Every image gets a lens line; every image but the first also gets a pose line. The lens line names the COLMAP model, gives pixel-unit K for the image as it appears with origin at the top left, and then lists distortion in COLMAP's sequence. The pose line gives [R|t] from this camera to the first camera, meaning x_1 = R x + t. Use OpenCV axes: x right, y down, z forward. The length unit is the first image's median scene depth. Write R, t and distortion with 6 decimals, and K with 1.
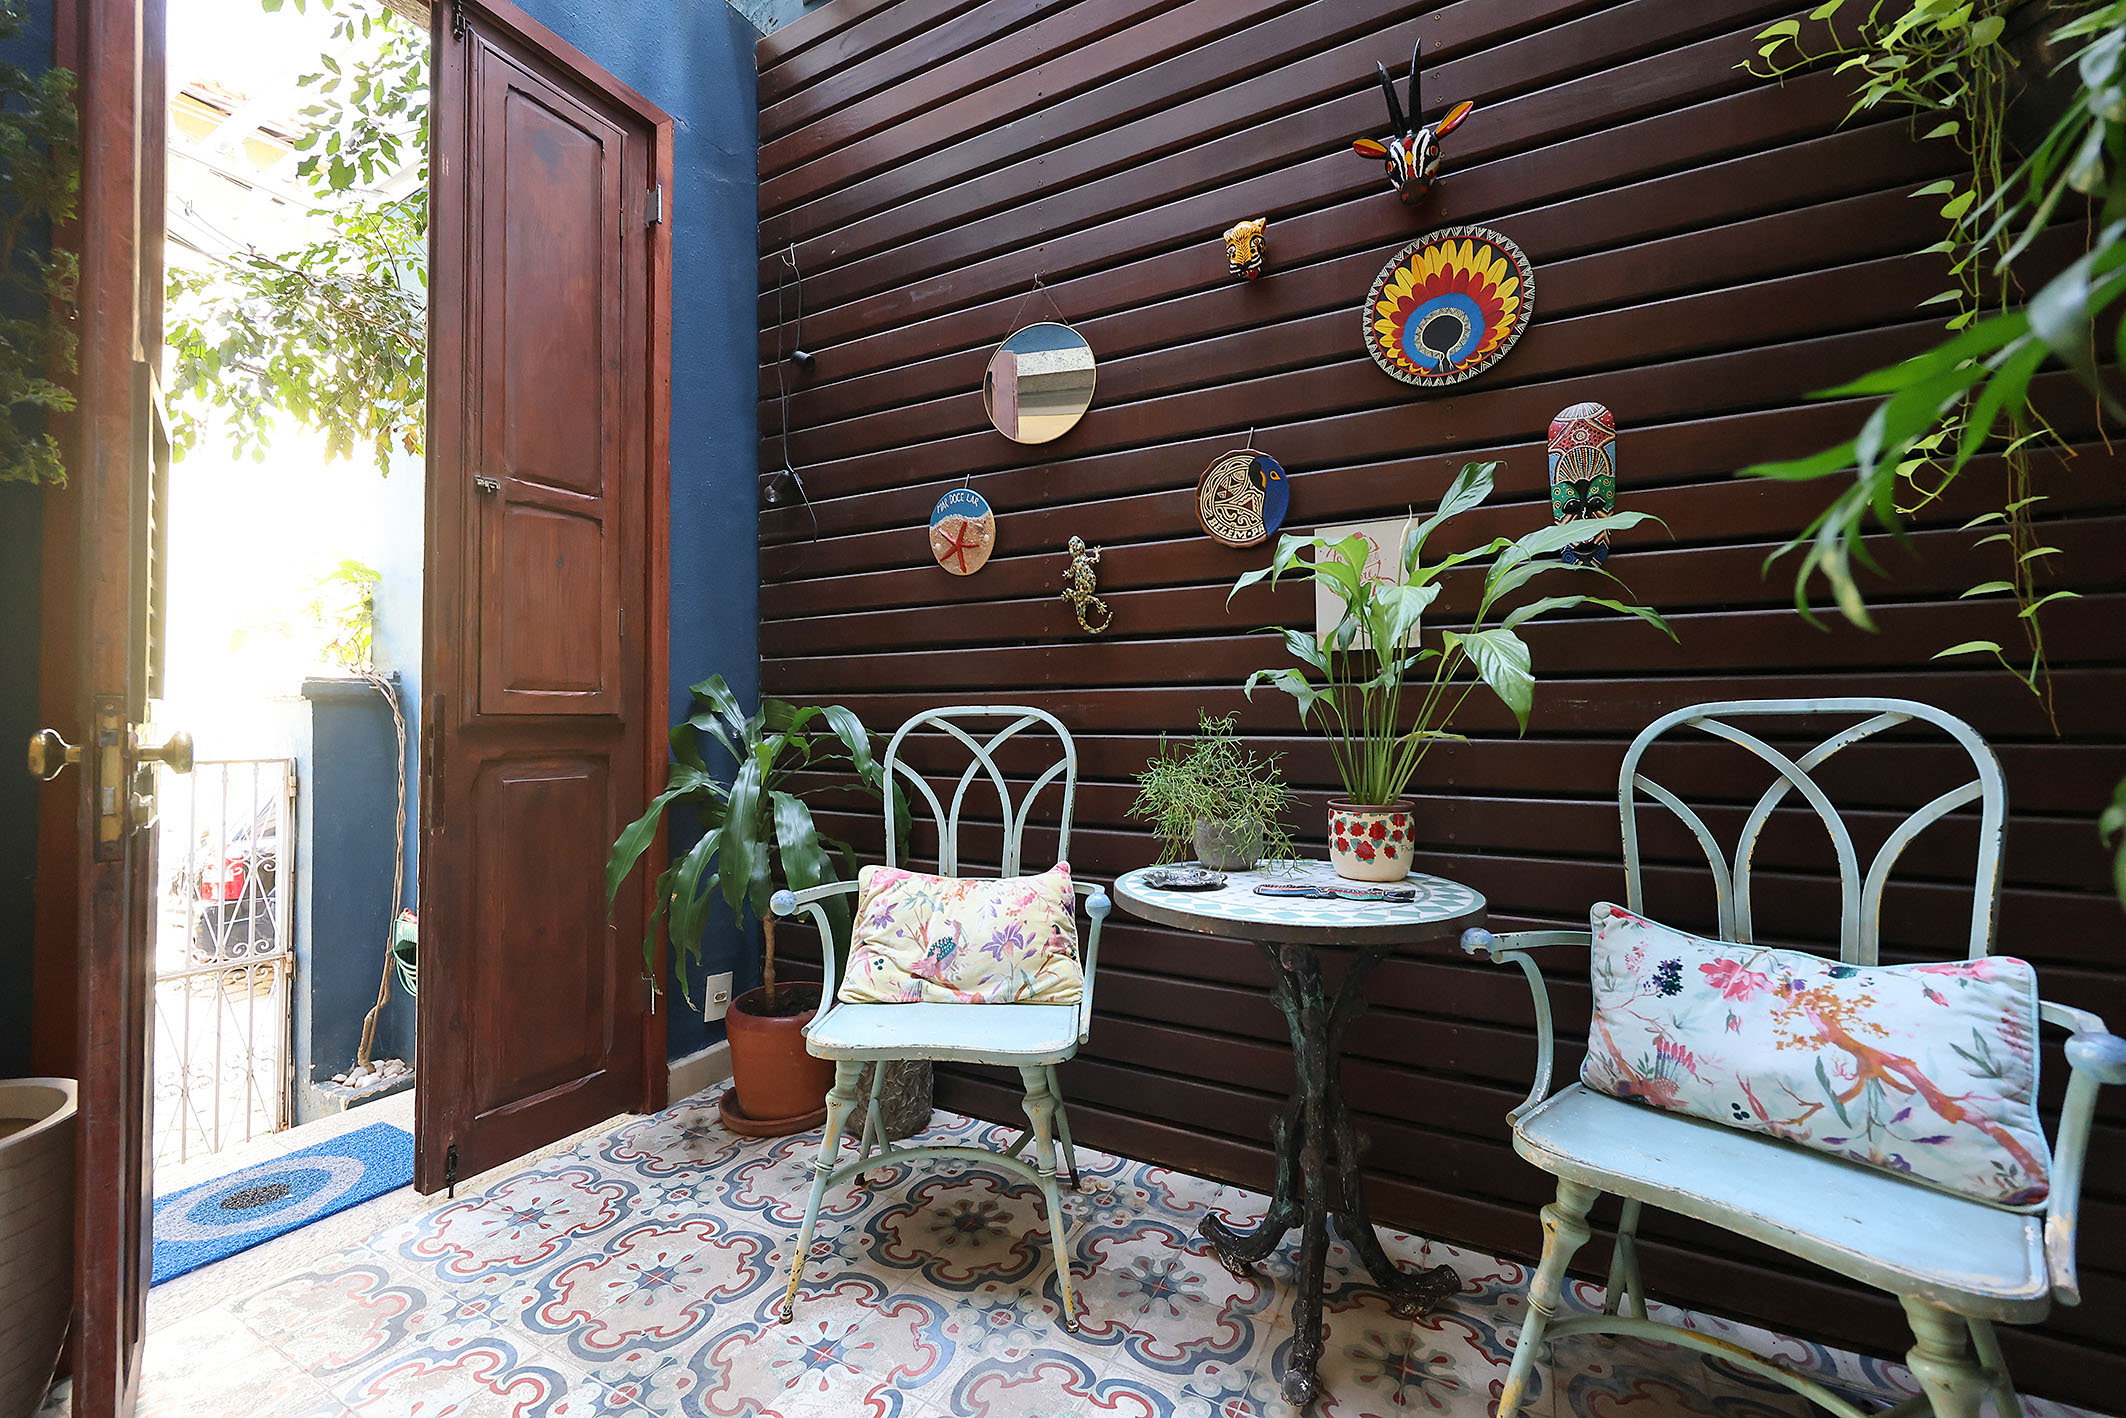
lens RADIAL K [[866.1, 0, 1060.4], [0, 866.1, 714.5], [0, 0, 1]] dist [0.000977, -0.000884]
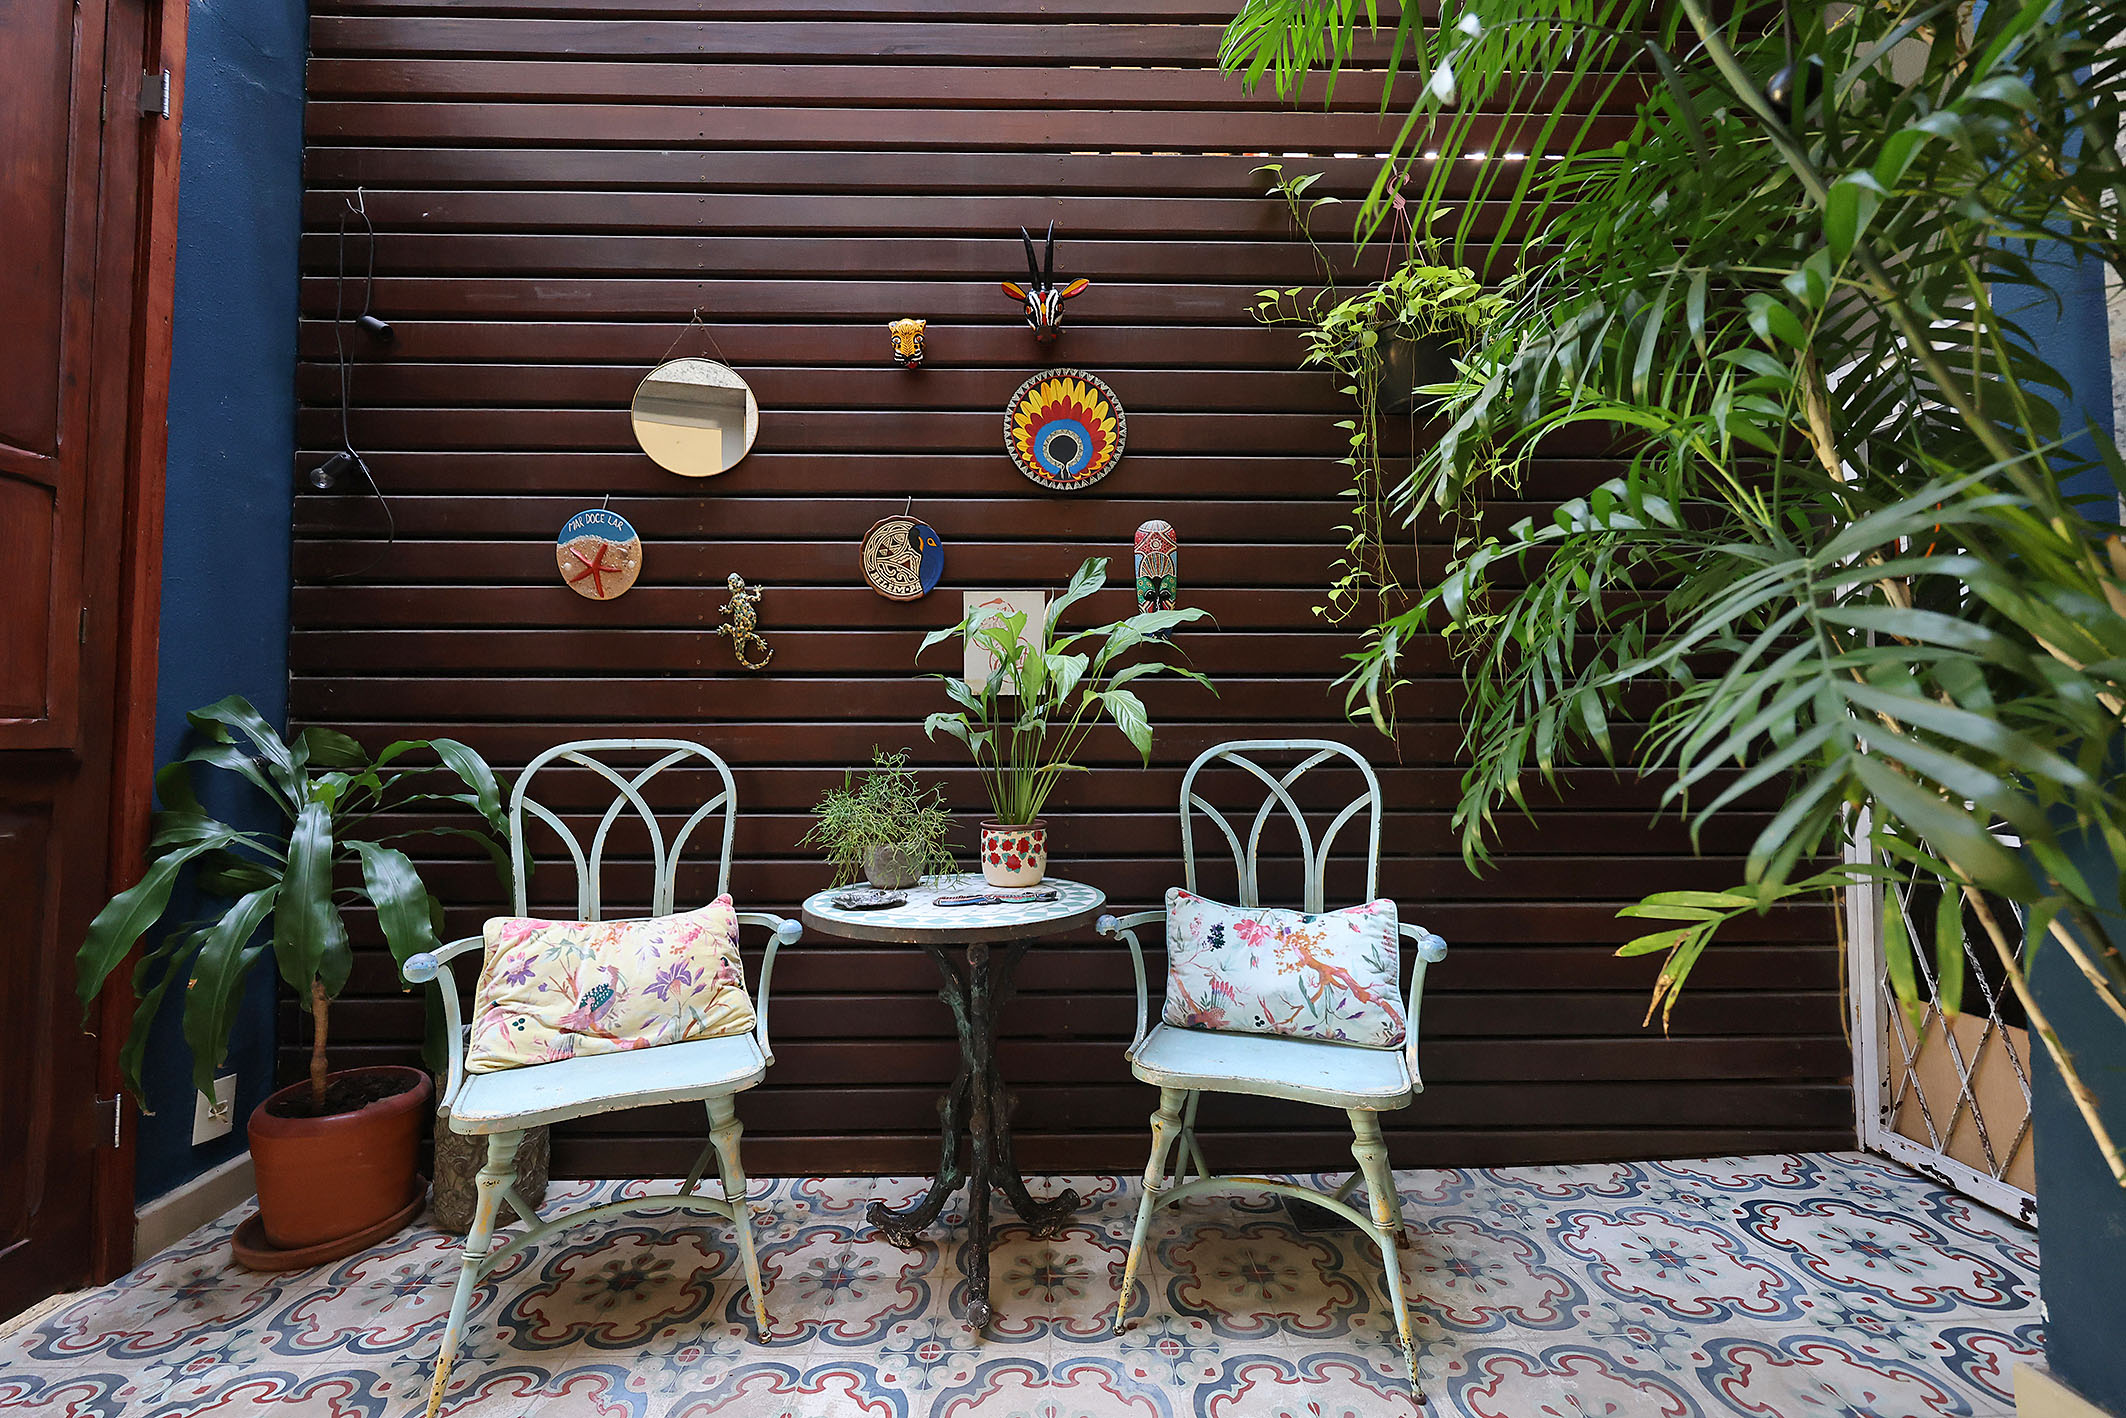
lens RADIAL K [[866.1, 0, 1072.4], [0, 866.1, 705.1], [0, 0, 1]] dist [0.000977, -0.000884]
pose [[0.863918, 0.021002, 0.503195, -0.174825], [-0.006081, 0.999492, -0.031276, -0.023941], [-0.503596, 0.023960, 0.863607, -0.093541]]
